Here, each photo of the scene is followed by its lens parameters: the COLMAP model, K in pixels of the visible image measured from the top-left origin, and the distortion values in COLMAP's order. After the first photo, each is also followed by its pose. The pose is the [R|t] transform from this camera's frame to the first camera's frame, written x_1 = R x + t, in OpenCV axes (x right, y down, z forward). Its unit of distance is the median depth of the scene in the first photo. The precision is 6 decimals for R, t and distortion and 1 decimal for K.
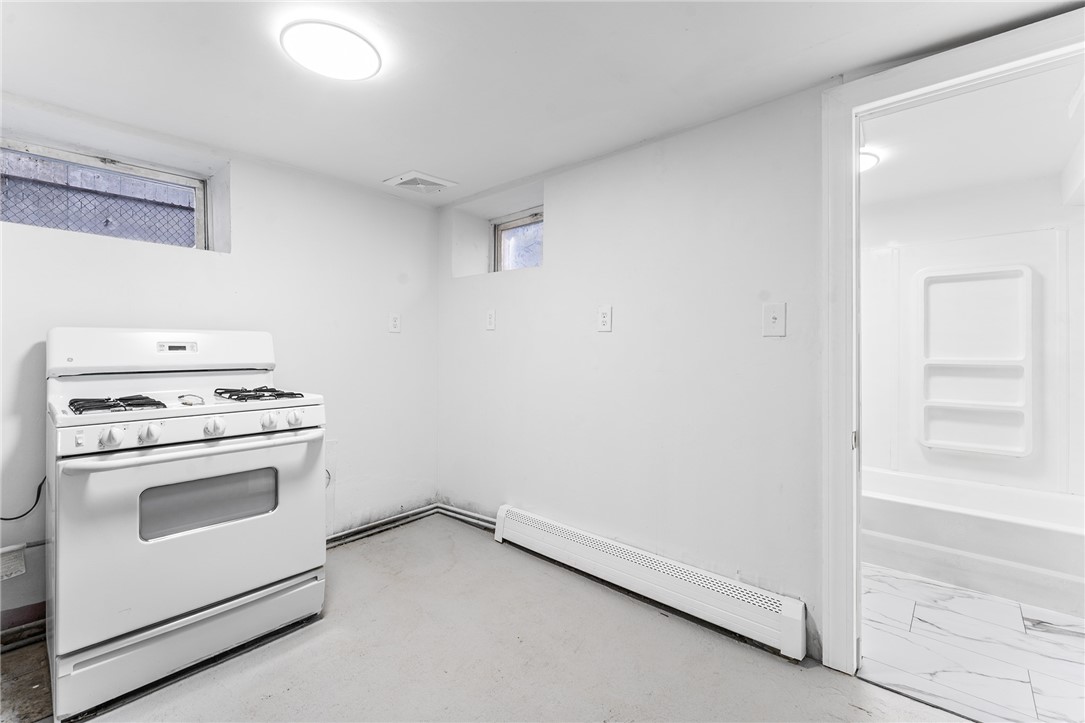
lens RADIAL K [[445.7, 0, 545.3], [0, 445.7, 353.1], [0, 0, 1]] dist [-0.004297, 0.000948]
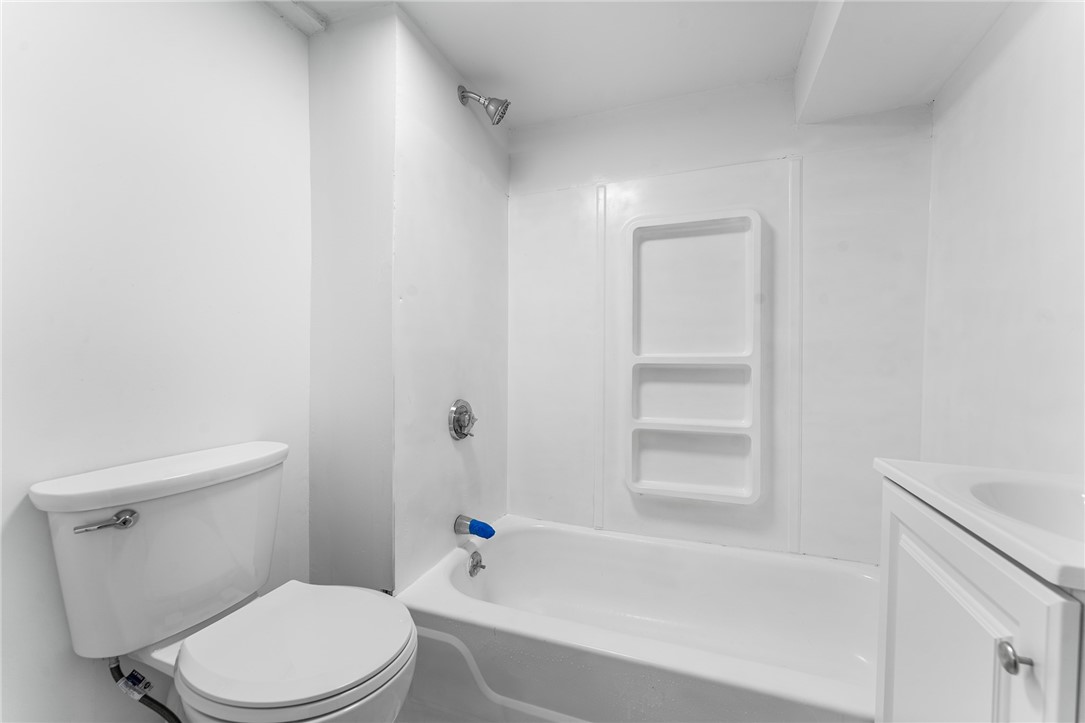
lens RADIAL K [[445.7, 0, 541.5], [0, 445.7, 370.2], [0, 0, 1]] dist [-0.004297, 0.000948]
pose [[0.933330, -0.003293, 0.359004, 0.535331], [-0.000921, 0.999933, 0.011566, 0.028357], [-0.359018, -0.011125, 0.933264, 0.480758]]
